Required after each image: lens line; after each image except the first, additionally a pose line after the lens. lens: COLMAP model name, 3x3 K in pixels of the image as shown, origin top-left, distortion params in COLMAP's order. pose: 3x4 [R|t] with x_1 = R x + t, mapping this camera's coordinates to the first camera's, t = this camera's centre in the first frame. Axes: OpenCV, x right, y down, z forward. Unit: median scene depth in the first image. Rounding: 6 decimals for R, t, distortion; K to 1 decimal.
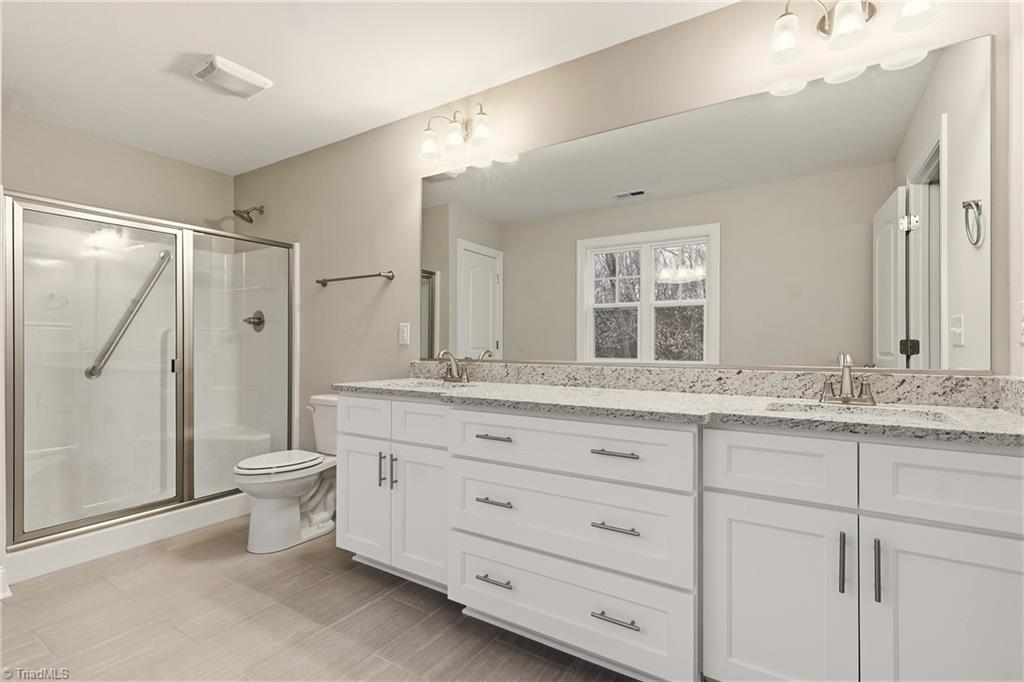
lens RADIAL K [[481.1, 0, 507.6], [0, 481.1, 342.1], [0, 0, 1]] dist [0.001863, -0.000616]
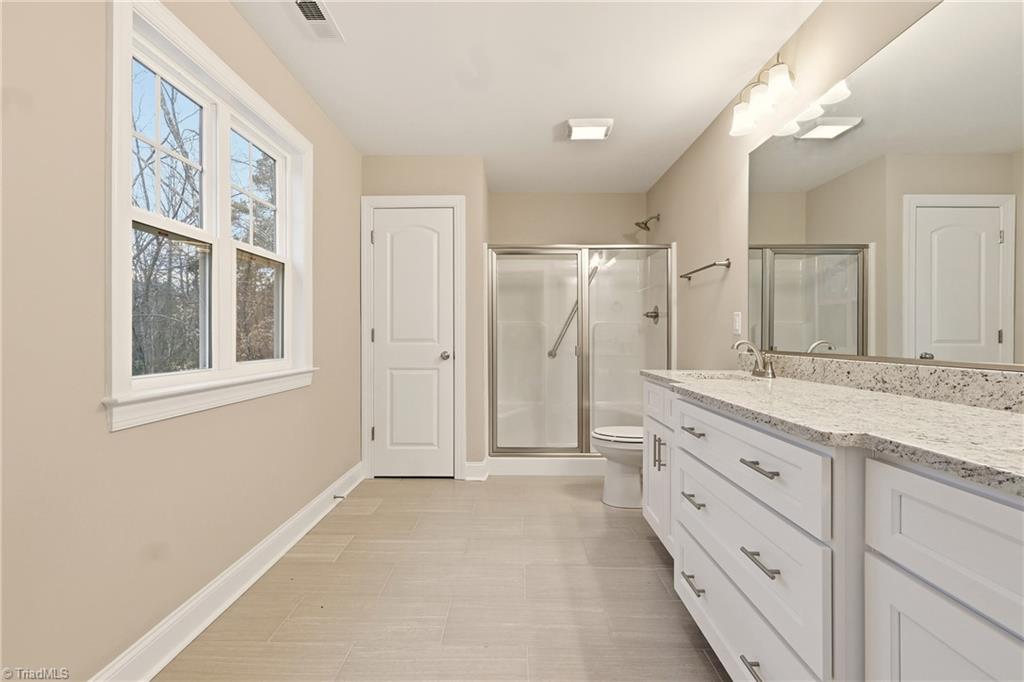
lens RADIAL K [[481.1, 0, 500.8], [0, 481.1, 336.1], [0, 0, 1]] dist [0.001863, -0.000616]
pose [[0.521193, -0.000664, -0.853439, 0.349134], [0.002959, 0.999995, 0.001029, 0.005324], [0.853434, -0.003062, 0.521192, 0.112373]]
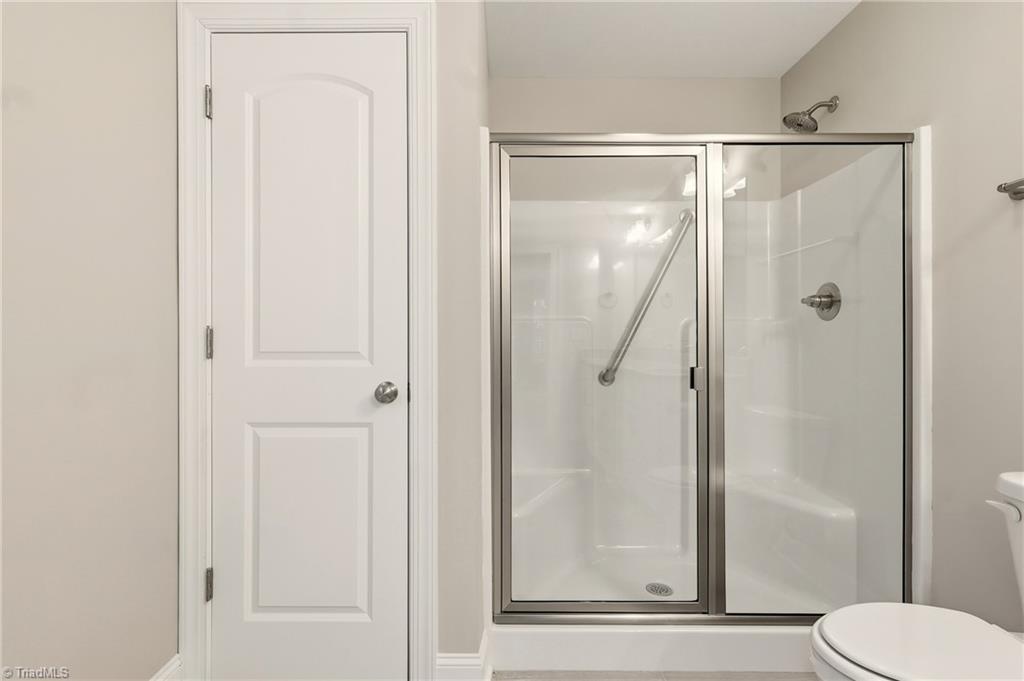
lens RADIAL K [[481.1, 0, 505.3], [0, 481.1, 338.6], [0, 0, 1]] dist [0.001863, -0.000616]
pose [[0.539242, -0.002901, -0.842146, -0.317595], [0.003048, 0.999994, -0.001493, 0.000534], [0.842145, -0.001762, 0.539248, 0.483491]]
